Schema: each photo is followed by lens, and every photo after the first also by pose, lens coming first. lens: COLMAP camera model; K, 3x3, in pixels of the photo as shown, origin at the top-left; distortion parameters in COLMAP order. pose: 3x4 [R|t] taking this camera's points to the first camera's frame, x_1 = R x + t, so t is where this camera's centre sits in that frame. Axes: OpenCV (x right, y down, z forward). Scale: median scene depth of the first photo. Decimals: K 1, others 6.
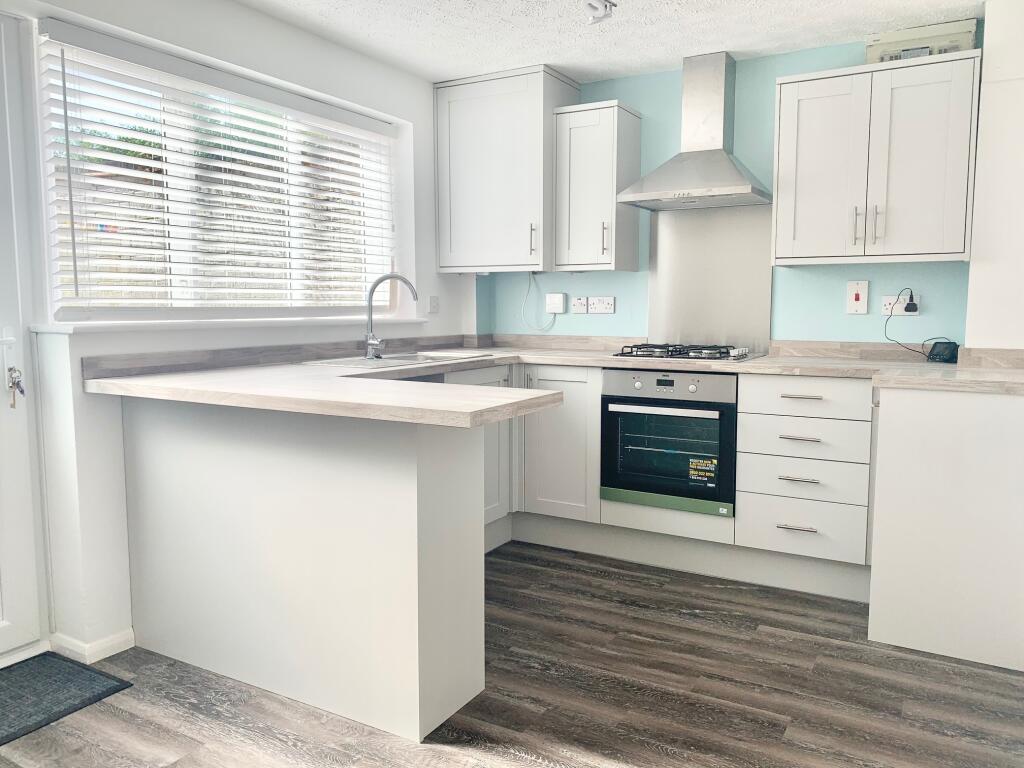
lens RADIAL K [[775.5, 0, 507.9], [0, 775.5, 381.0], [0, 0, 1]] dist [0.024865, -0.014980]
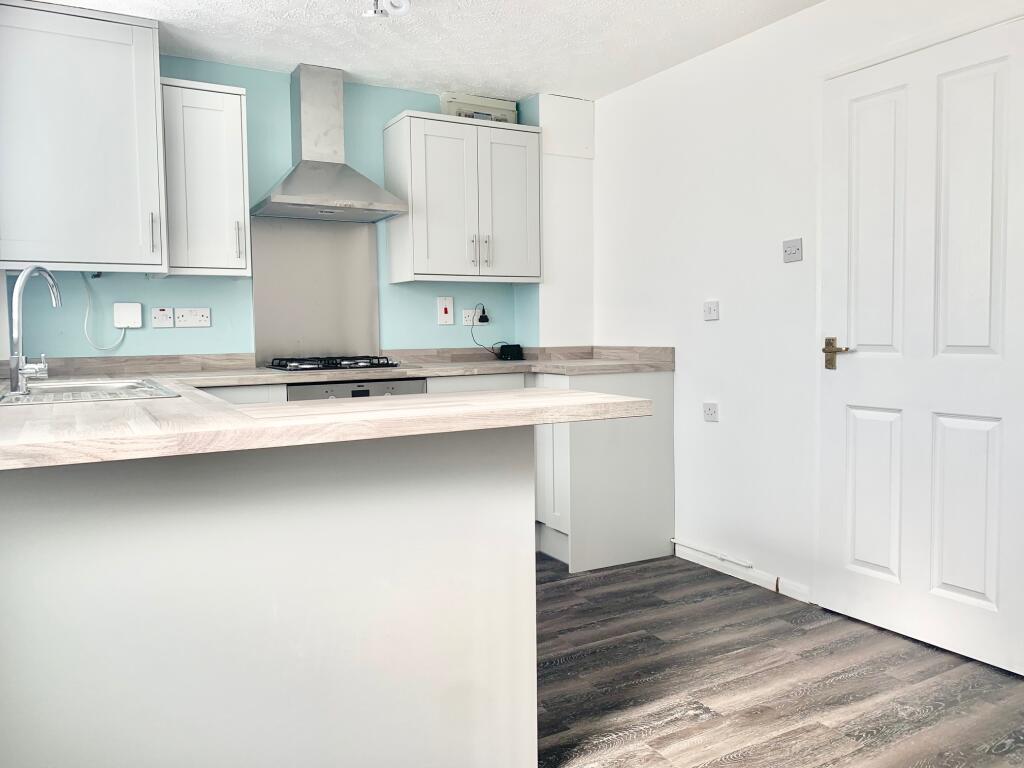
lens RADIAL K [[775.5, 0, 509.8], [0, 775.5, 387.2], [0, 0, 1]] dist [0.024865, -0.014980]
pose [[0.520343, -0.071236, 0.850981, -0.542469], [0.095792, 0.995094, 0.024726, -0.011967], [-0.848568, 0.068651, 0.524614, 0.327076]]
